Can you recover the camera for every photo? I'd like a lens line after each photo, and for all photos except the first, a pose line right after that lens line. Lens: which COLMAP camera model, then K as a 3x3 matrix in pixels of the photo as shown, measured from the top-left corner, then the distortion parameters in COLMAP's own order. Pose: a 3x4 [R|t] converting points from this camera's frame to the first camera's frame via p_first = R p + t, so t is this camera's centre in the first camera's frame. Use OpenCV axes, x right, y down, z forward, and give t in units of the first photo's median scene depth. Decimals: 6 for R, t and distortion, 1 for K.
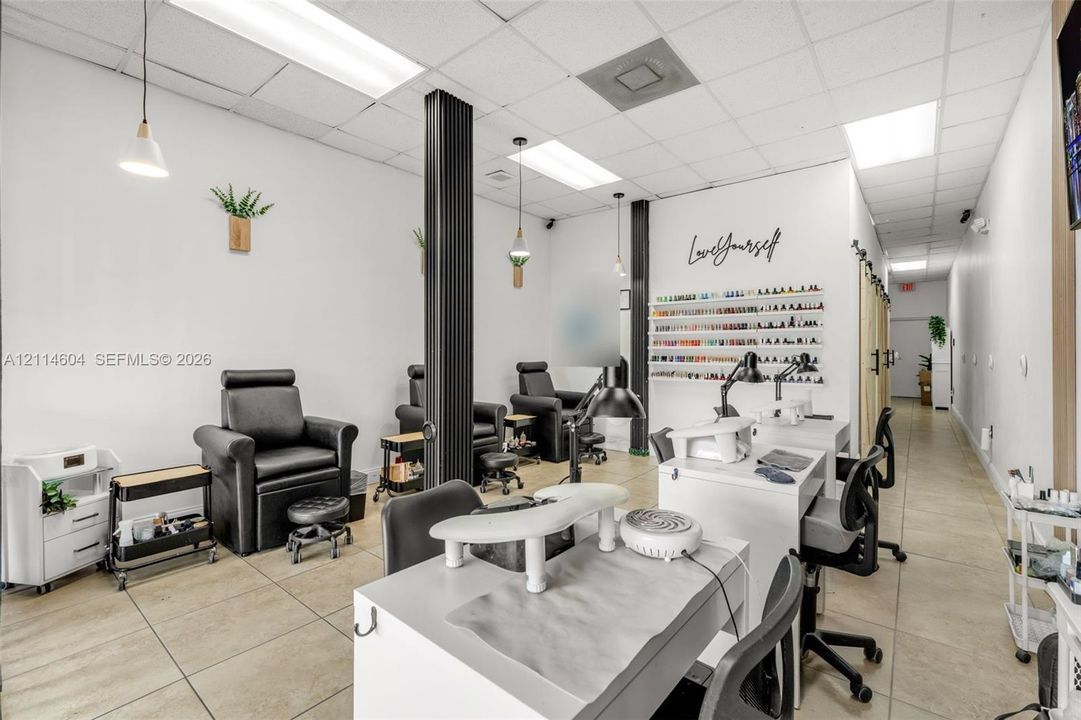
lens RADIAL K [[461.8, 0, 529.6], [0, 461.8, 364.3], [0, 0, 1]] dist [0.001229, 0.000188]
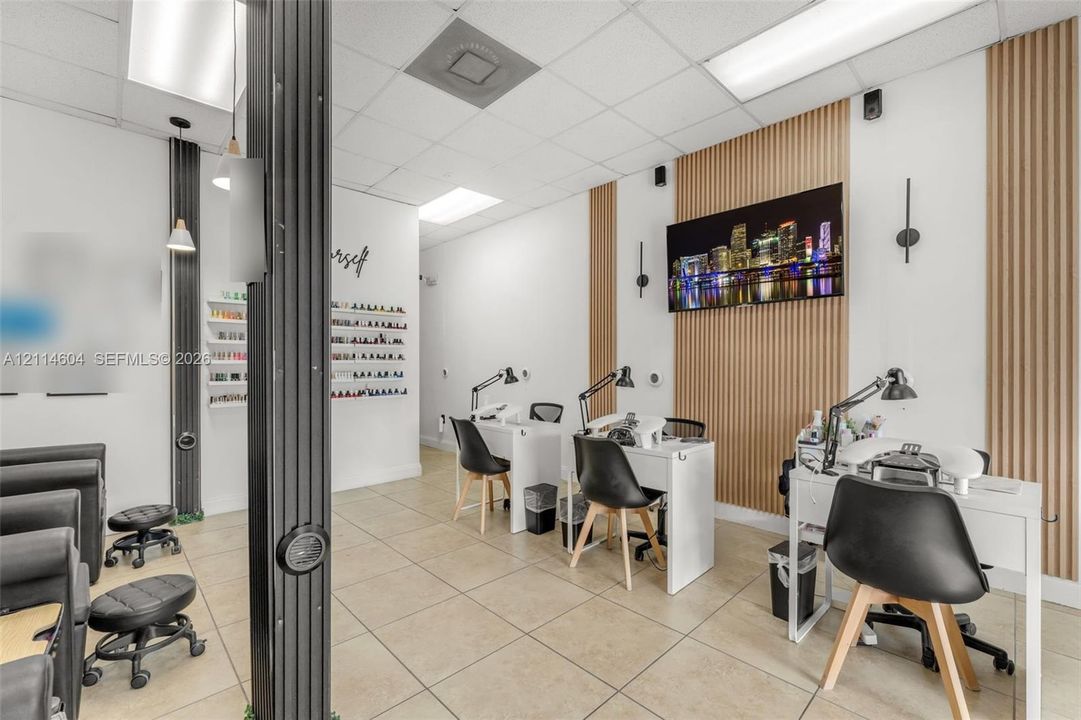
lens RADIAL K [[461.8, 0, 529.6], [0, 461.8, 364.3], [0, 0, 1]] dist [0.001229, 0.000188]
pose [[0.128856, 0.003497, 0.991657, -0.439360], [0.033344, 0.999413, -0.007857, -0.013190], [-0.991103, 0.034078, 0.128664, 0.526680]]
